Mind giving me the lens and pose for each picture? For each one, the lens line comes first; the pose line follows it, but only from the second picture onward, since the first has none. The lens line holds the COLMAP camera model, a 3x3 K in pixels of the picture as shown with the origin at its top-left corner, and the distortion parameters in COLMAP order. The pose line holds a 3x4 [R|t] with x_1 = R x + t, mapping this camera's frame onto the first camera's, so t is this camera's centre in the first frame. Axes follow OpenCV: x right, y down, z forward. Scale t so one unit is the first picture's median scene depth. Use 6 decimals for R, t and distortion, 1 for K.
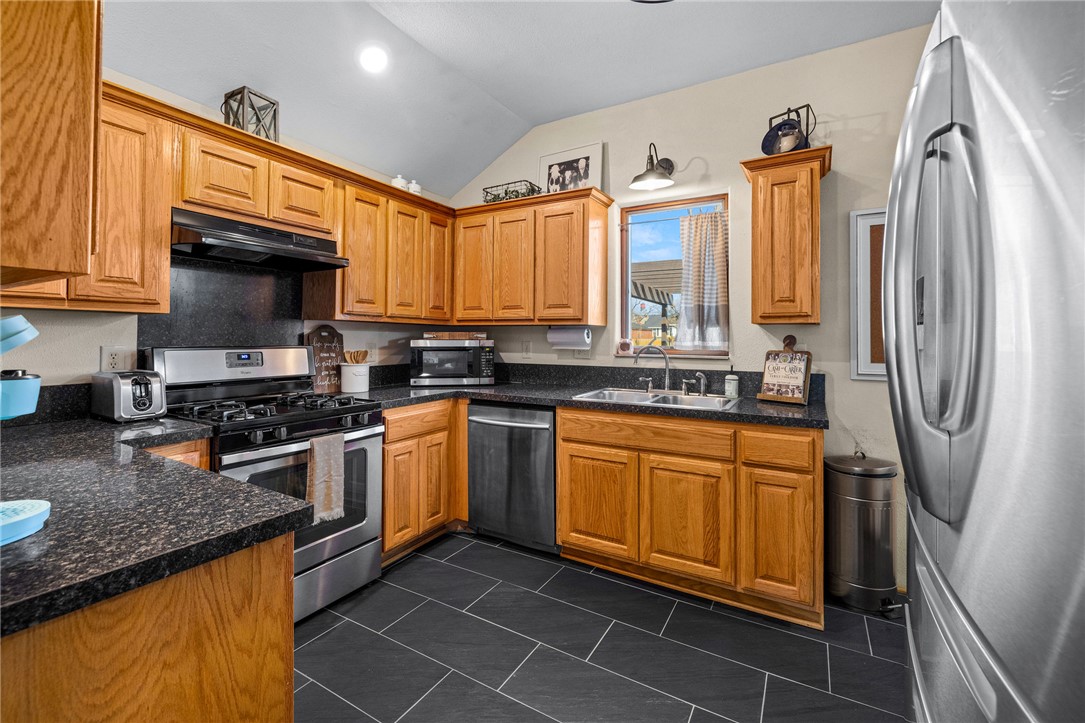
lens RADIAL K [[463.4, 0, 536.6], [0, 463.4, 332.4], [0, 0, 1]] dist [-0.000026, 0.000070]
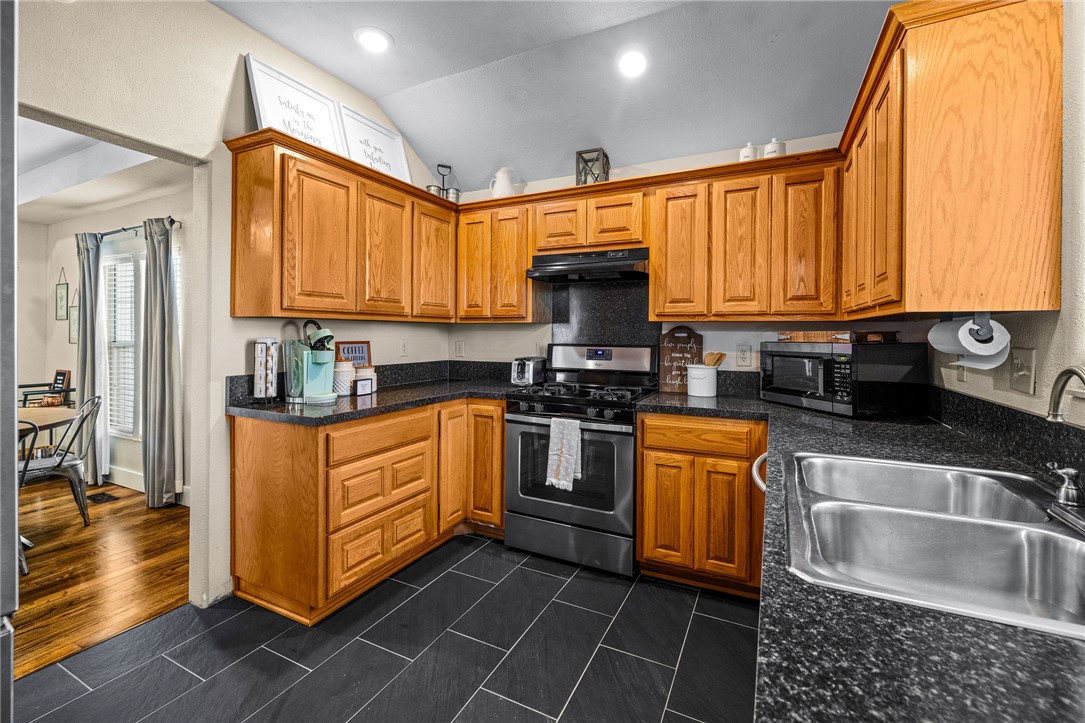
lens RADIAL K [[463.4, 0, 536.6], [0, 463.4, 332.4], [0, 0, 1]] dist [-0.000026, 0.000070]
pose [[0.064858, -0.009450, -0.997850, 0.600798], [0.006753, 0.999936, -0.009030, 0.005422], [0.997872, -0.006153, 0.064918, 0.674170]]
